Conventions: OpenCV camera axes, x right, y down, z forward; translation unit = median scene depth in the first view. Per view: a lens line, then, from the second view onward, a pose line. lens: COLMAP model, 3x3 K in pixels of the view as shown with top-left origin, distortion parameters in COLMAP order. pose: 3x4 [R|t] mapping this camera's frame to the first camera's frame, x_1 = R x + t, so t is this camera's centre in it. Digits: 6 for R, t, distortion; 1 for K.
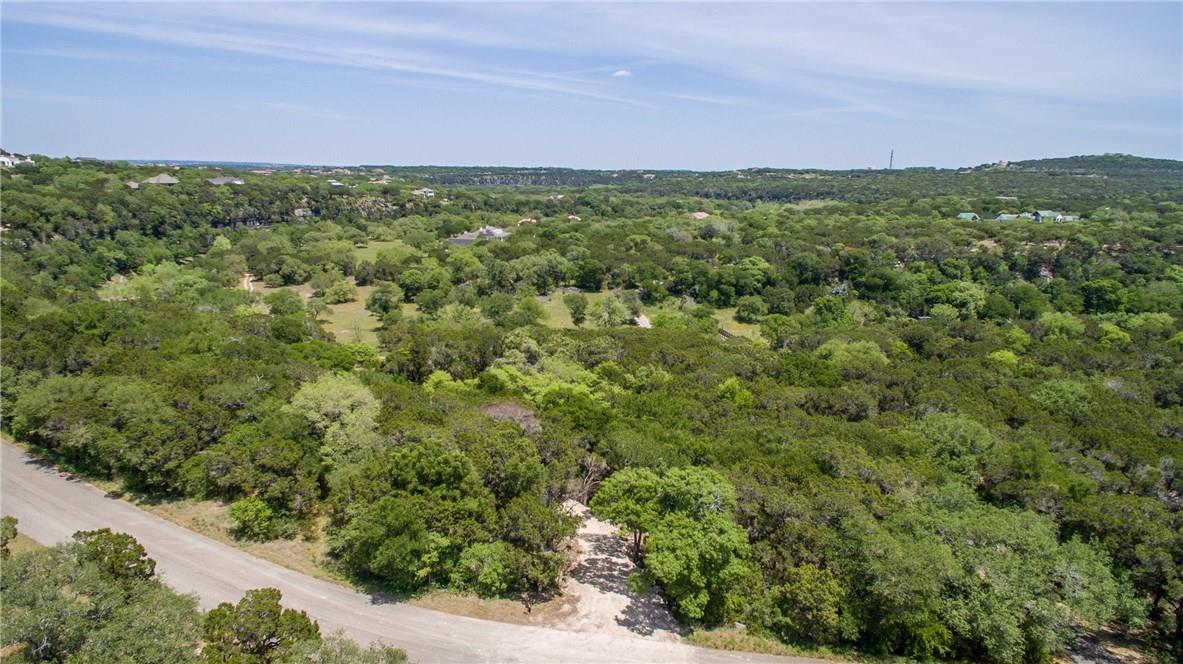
lens RADIAL K [[673.1, 0, 591.5], [0, 673.1, 332.0], [0, 0, 1]] dist [0.006765, -0.000670]
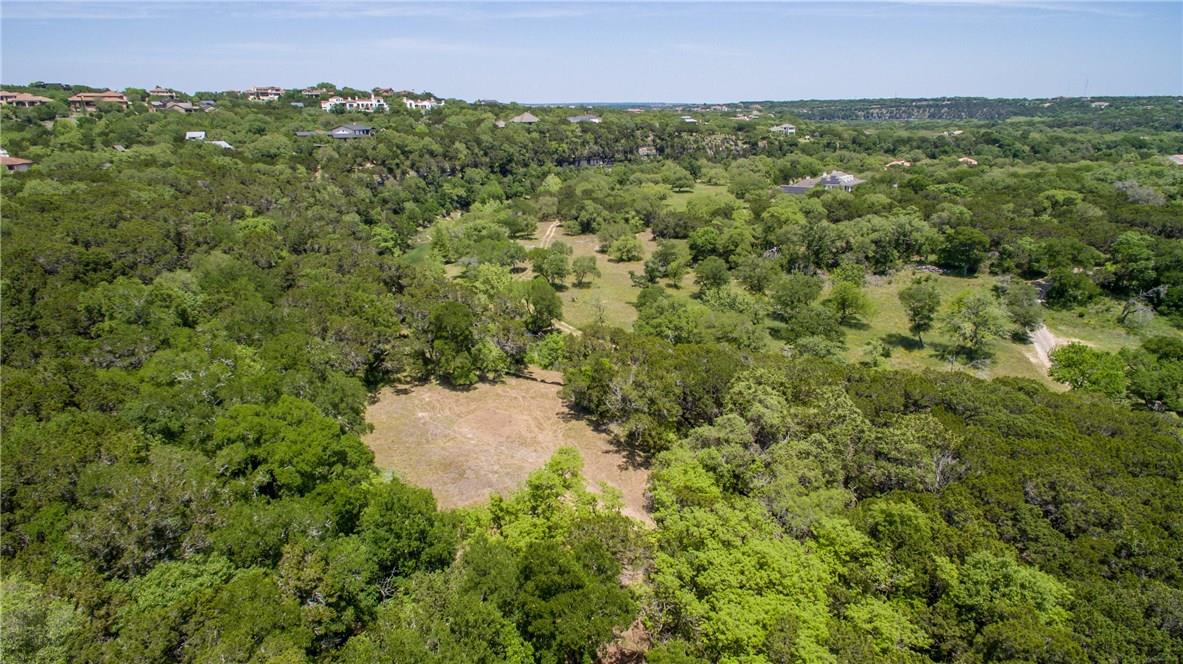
lens RADIAL K [[671.6, 0, 591.5], [0, 671.6, 332.0], [0, 0, 1]] dist [0.005257, -0.000864]
pose [[0.858666, 0.140410, -0.492927, 0.016329], [-0.096484, 0.988831, 0.113595, -0.032084], [0.503371, -0.049980, 0.862623, 0.164822]]
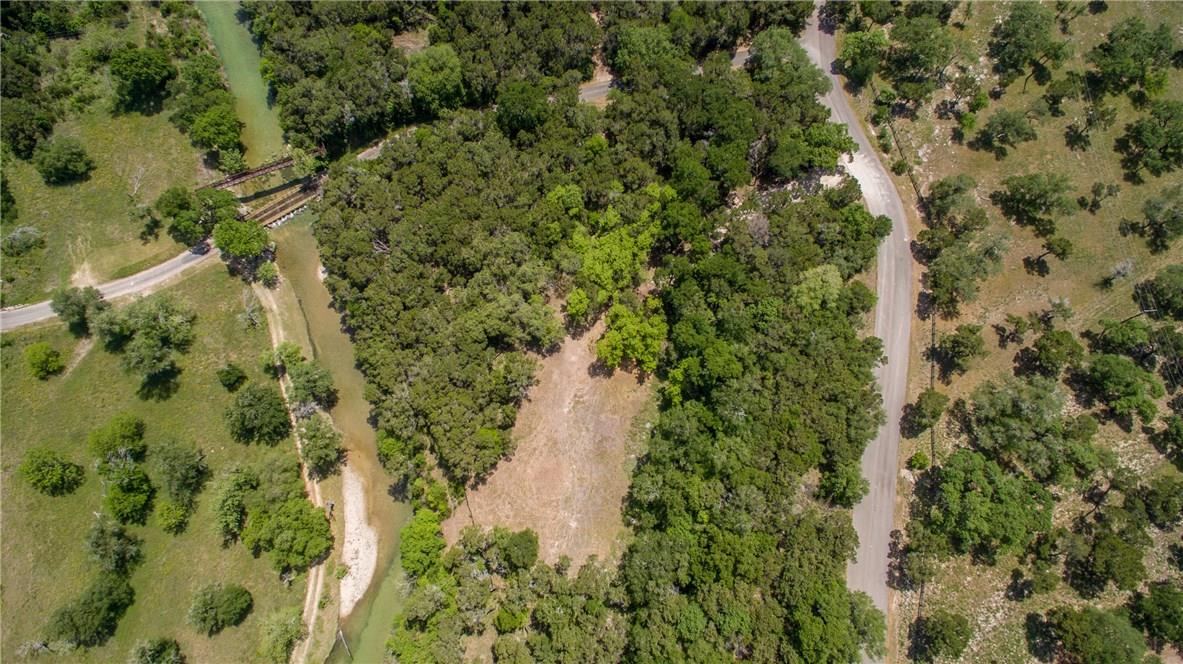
lens RADIAL K [[673.1, 0, 591.5], [0, 673.1, 332.0], [0, 0, 1]] dist [0.006765, -0.000670]
pose [[-0.225755, -0.933614, 0.278207, -0.168534], [0.199795, 0.235137, 0.951206, -0.353662], [-0.953476, 0.270324, 0.133449, 0.261878]]
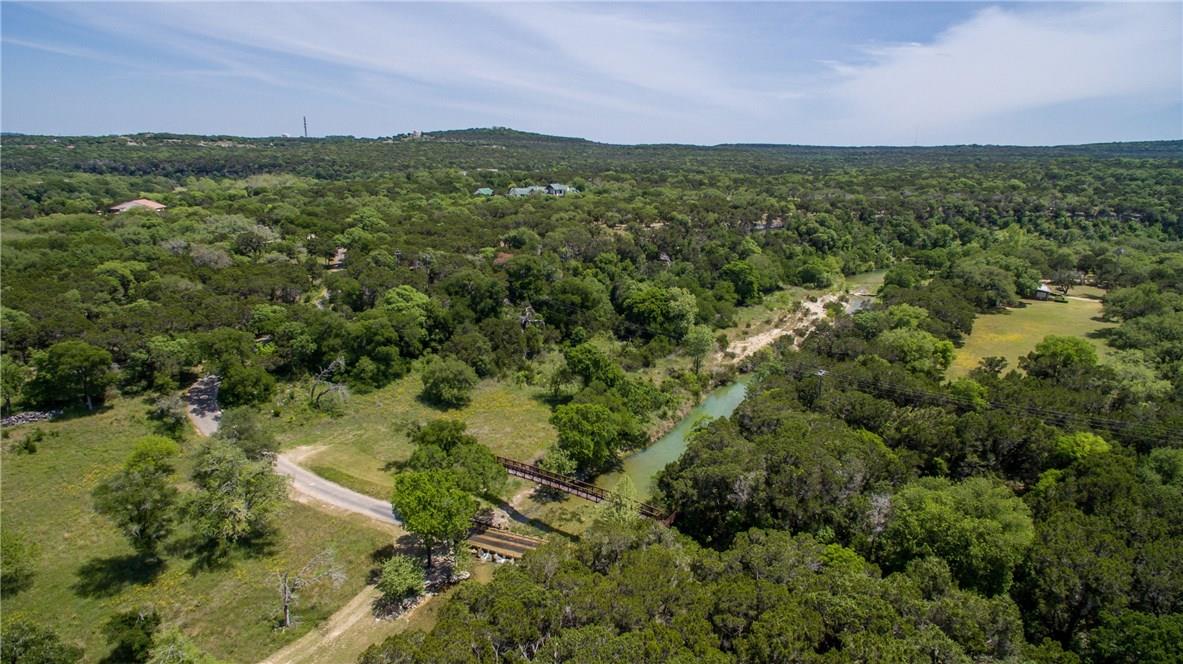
lens RADIAL K [[673.8, 0, 591.5], [0, 673.8, 332.0], [0, 0, 1]] dist [0.010373, 0.000000]
pose [[0.679378, -0.190682, 0.708580, -0.057305], [0.158948, 0.980961, 0.111584, -0.078103], [-0.716367, 0.036820, 0.696752, 0.314984]]
